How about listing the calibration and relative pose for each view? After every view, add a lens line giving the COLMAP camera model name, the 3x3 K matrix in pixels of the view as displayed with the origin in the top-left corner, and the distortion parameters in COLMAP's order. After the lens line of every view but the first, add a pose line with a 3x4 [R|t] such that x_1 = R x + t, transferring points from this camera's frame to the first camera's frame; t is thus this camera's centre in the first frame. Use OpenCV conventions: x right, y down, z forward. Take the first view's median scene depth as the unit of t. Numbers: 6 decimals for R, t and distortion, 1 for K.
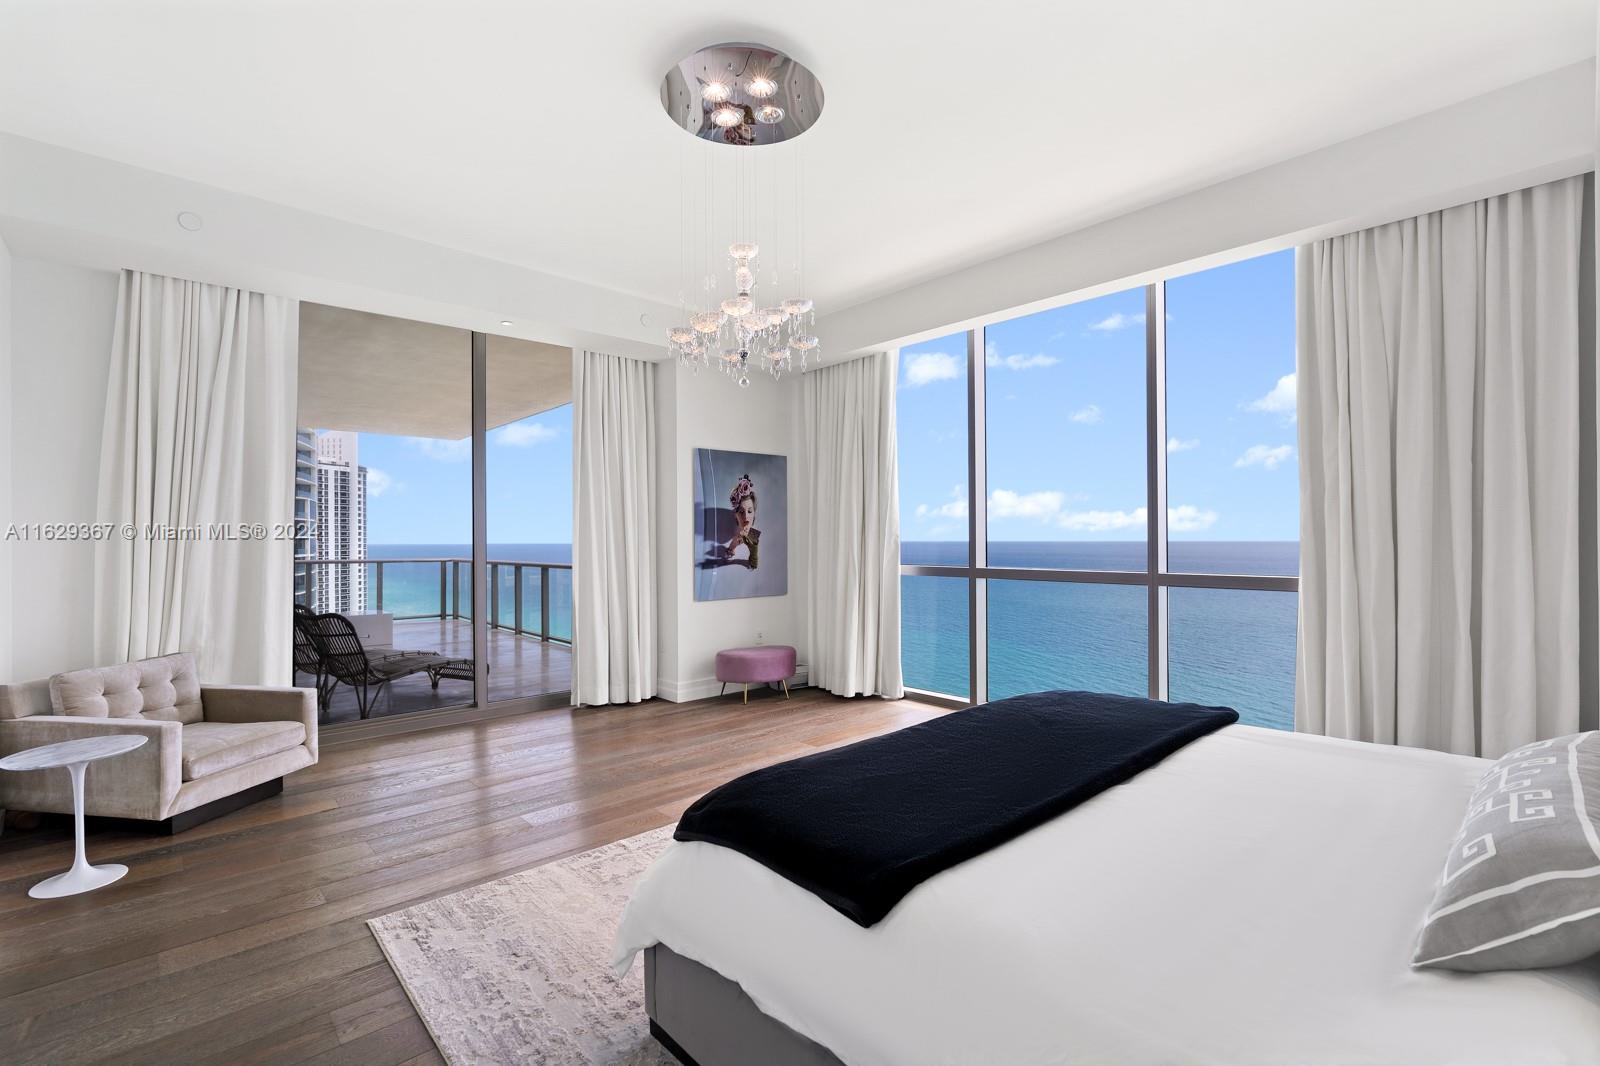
lens RADIAL K [[719.4, 0, 804.9], [0, 719.4, 536.9], [0, 0, 1]] dist [-0.062311, 0.027993]
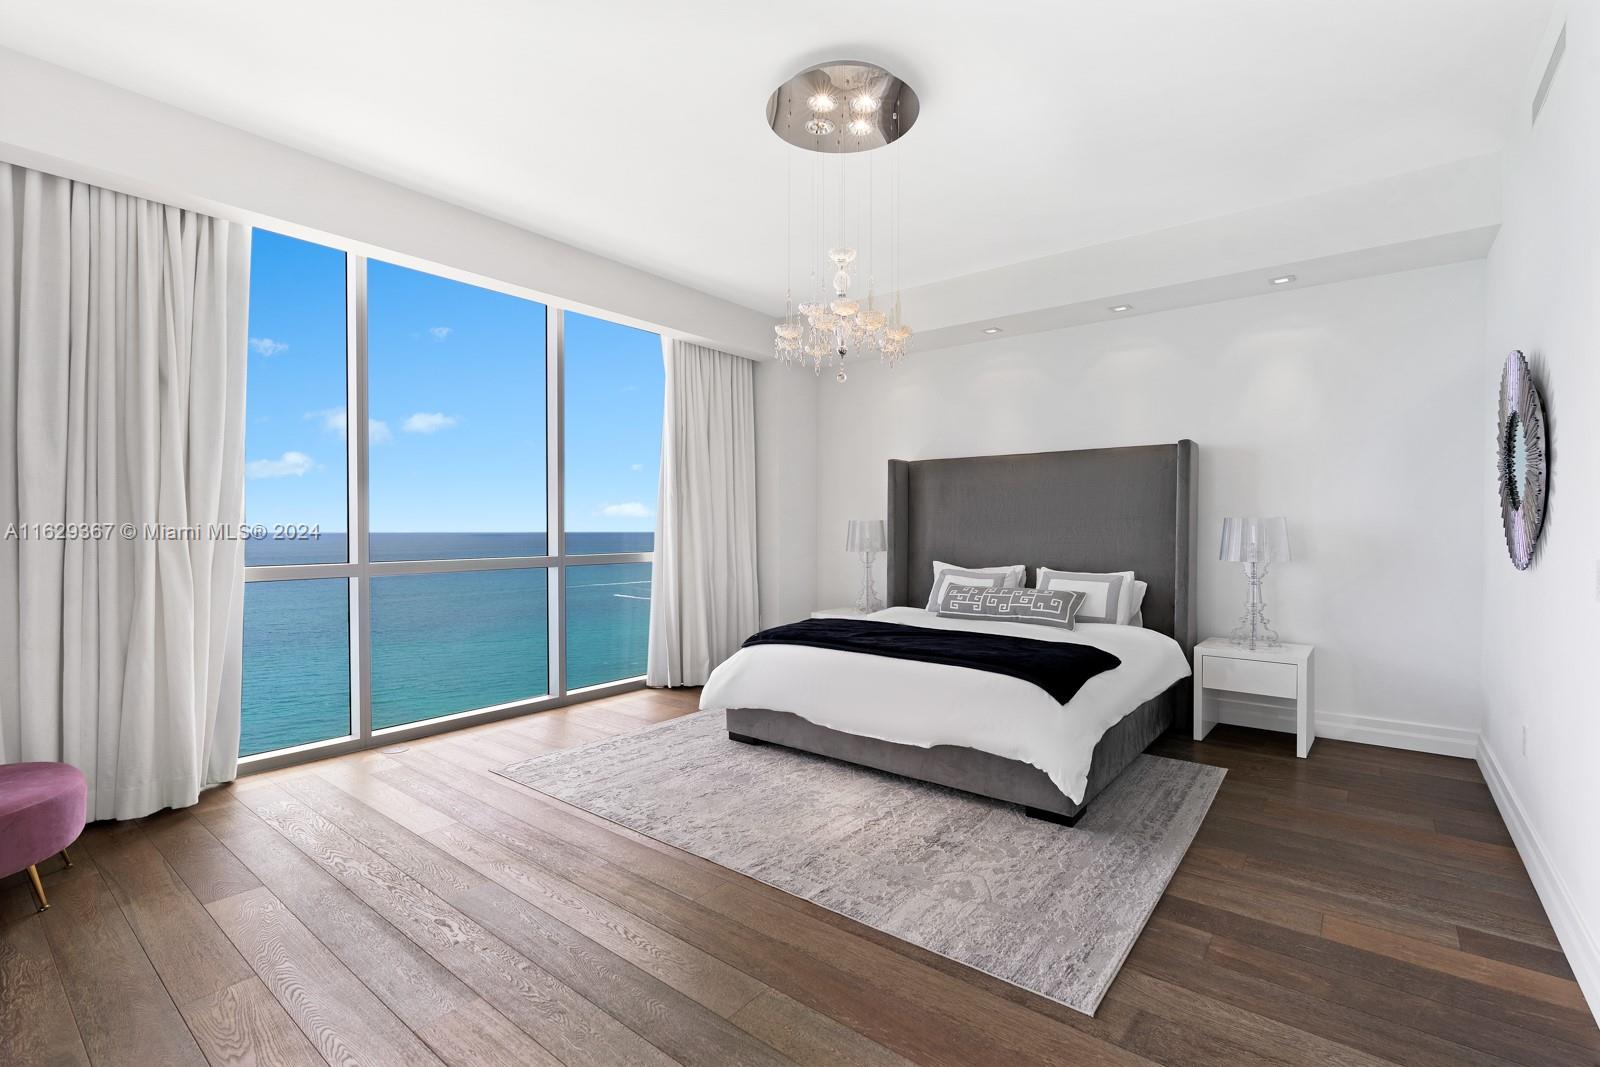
lens RADIAL K [[719.4, 0, 804.9], [0, 719.4, 537.4], [0, 0, 1]] dist [-0.062311, 0.027993]
pose [[-0.167380, -0.006741, 0.985869, -1.135195], [0.000145, 0.999976, 0.006862, 0.016685], [-0.985892, 0.001291, -0.167375, 1.233130]]
